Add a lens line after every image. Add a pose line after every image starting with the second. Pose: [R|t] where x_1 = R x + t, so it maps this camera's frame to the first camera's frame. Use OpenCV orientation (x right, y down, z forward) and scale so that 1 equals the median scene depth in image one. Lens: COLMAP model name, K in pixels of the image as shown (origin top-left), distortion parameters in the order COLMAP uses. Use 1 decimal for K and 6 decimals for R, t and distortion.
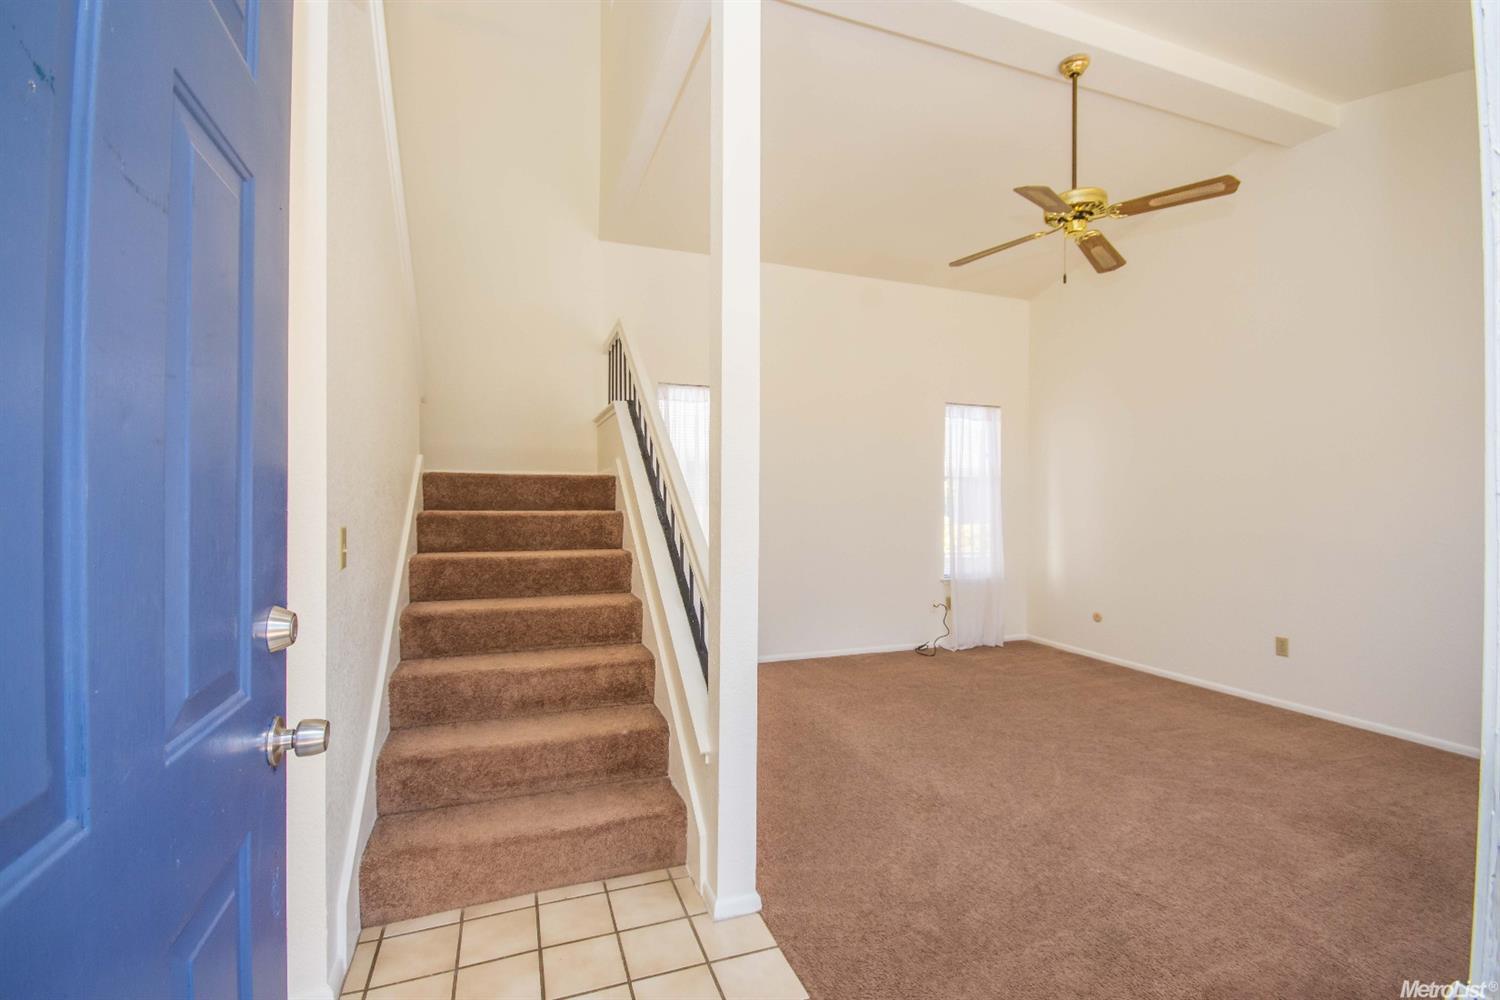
lens RADIAL K [[672.6, 0, 744.8], [0, 672.6, 515.3], [0, 0, 1]] dist [0.003832, -0.008082]
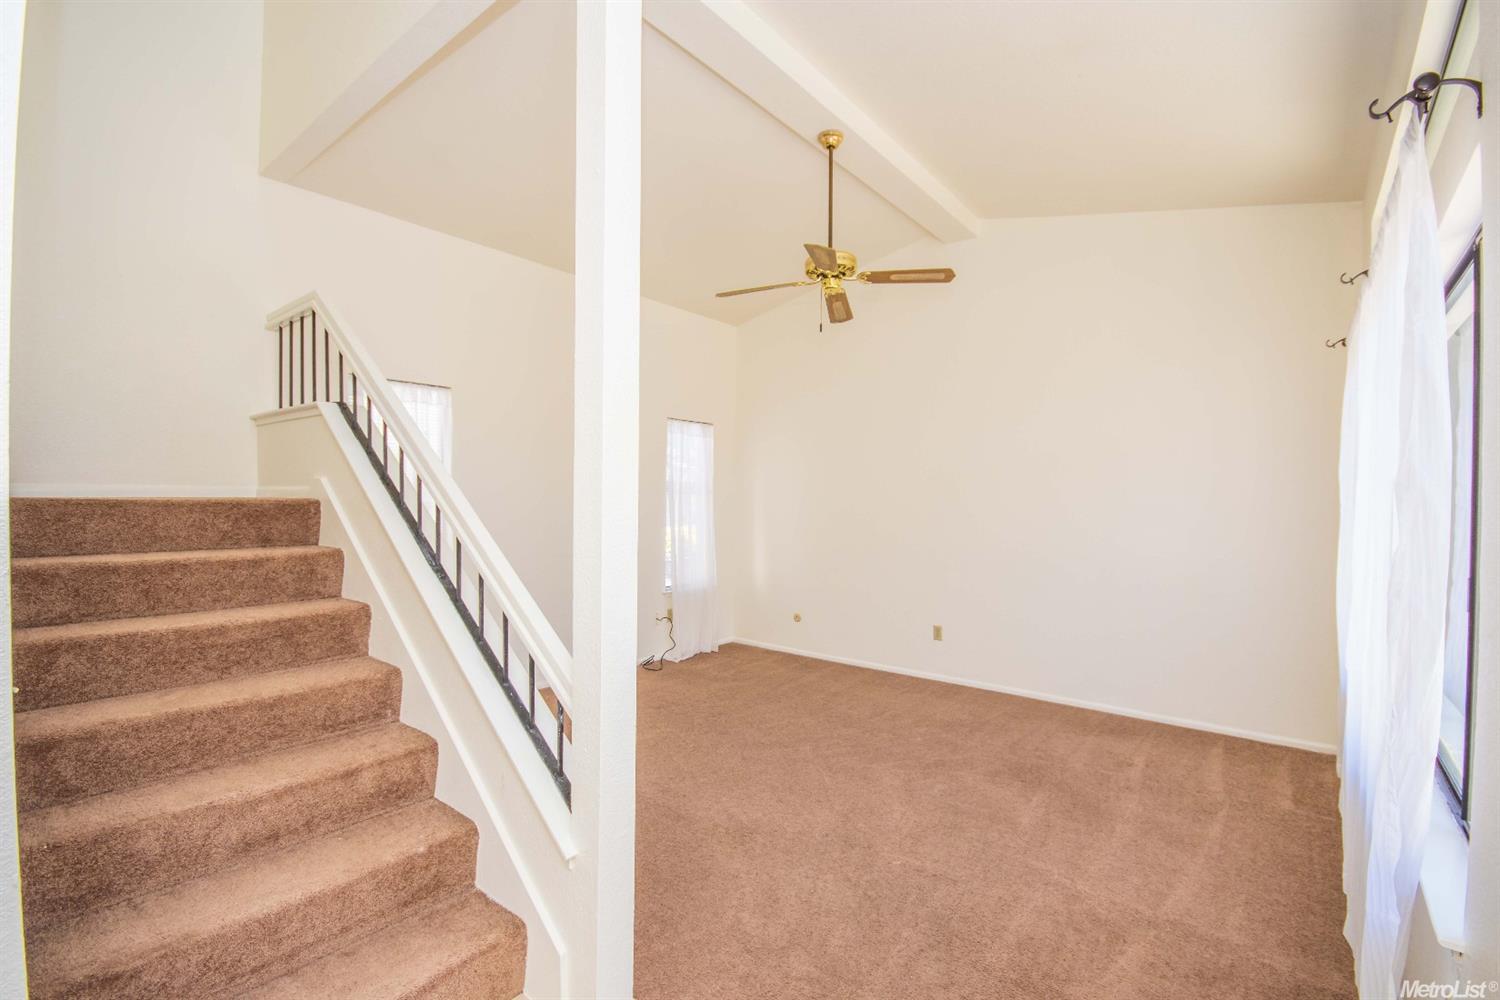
lens RADIAL K [[677.4, 0, 760.9], [0, 677.4, 508.7], [0, 0, 1]] dist [0.004568, -0.008992]
pose [[0.850311, -0.005576, 0.526251, -0.204947], [0.003243, 0.999980, 0.005355, -0.060950], [-0.526270, -0.002847, 0.850313, 0.101698]]
